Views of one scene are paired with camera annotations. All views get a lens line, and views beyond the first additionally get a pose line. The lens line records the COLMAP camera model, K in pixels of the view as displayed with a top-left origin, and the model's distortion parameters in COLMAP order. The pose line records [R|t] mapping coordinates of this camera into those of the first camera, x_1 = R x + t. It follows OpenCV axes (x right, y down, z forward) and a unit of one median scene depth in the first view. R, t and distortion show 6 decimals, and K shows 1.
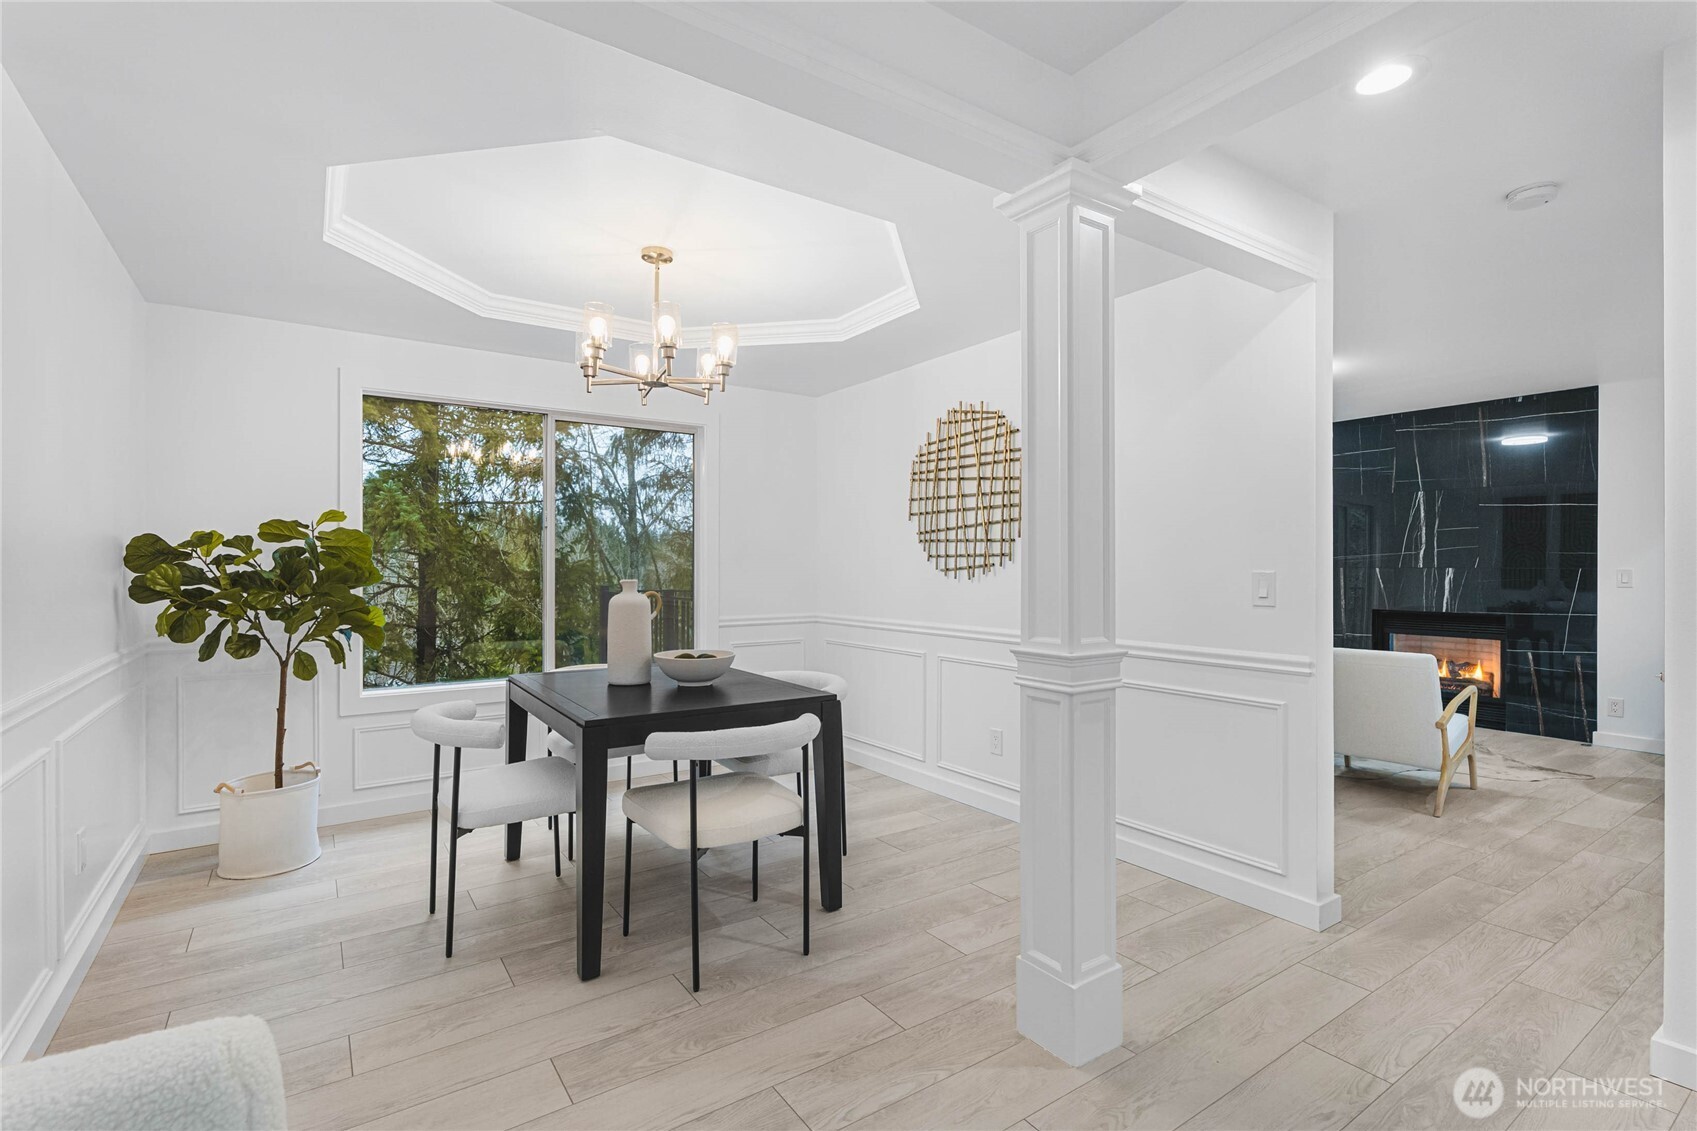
lens RADIAL K [[792.7, 0, 850.3], [0, 792.7, 567.0], [0, 0, 1]] dist [0.001390, 0.001368]
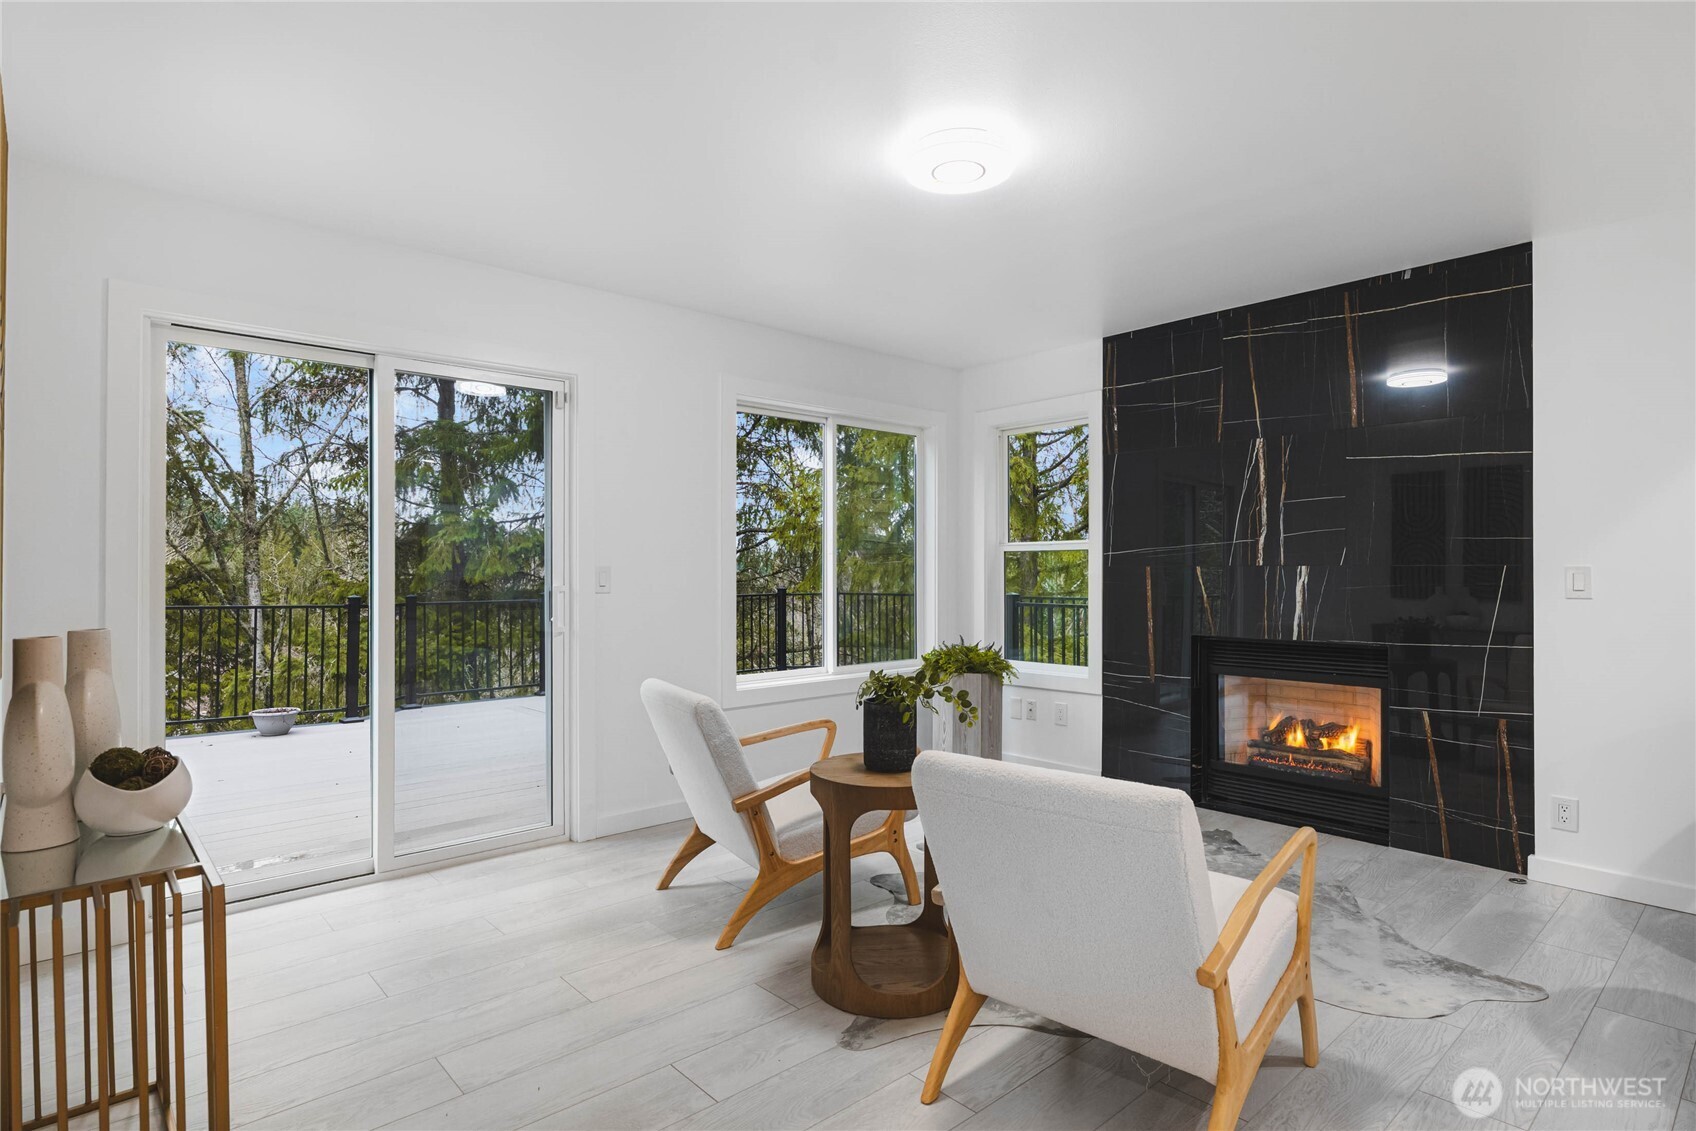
lens RADIAL K [[875.9, 0, 851.5], [0, 875.9, 569.4], [0, 0, 1]] dist [-0.005581, 0.002079]
pose [[0.991898, -0.003465, 0.126991, 0.336848], [0.004096, 0.999981, -0.004708, 0.005522], [-0.126972, 0.005190, 0.991893, 0.394031]]
